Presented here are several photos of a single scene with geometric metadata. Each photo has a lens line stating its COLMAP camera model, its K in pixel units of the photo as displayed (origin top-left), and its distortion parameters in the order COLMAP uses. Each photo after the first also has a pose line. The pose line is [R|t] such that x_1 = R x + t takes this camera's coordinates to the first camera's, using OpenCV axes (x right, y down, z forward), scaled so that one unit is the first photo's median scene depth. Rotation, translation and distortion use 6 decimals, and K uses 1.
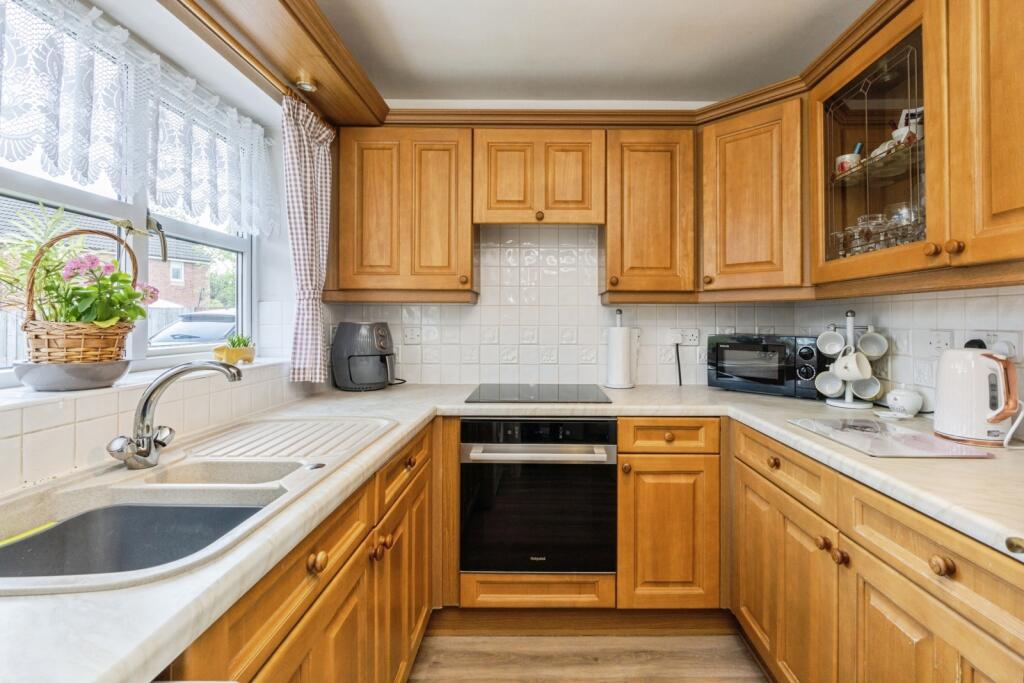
lens RADIAL K [[454.3, 0, 542.4], [0, 454.3, 316.8], [0, 0, 1]] dist [-0.006246, -0.000633]
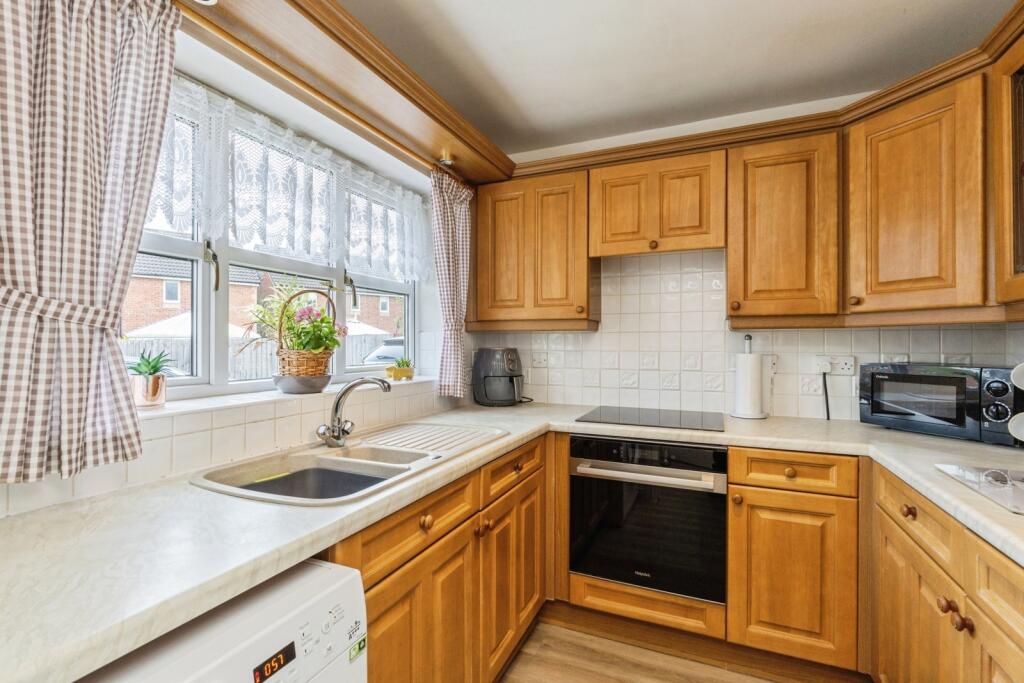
lens RADIAL K [[454.3, 0, 517.0], [0, 454.3, 341.2], [0, 0, 1]] dist [-0.006246, -0.000633]
pose [[0.921546, -0.002876, -0.388259, 0.125547], [0.003694, 0.999992, 0.001362, -0.008507], [0.388252, -0.002690, 0.921549, -0.076536]]
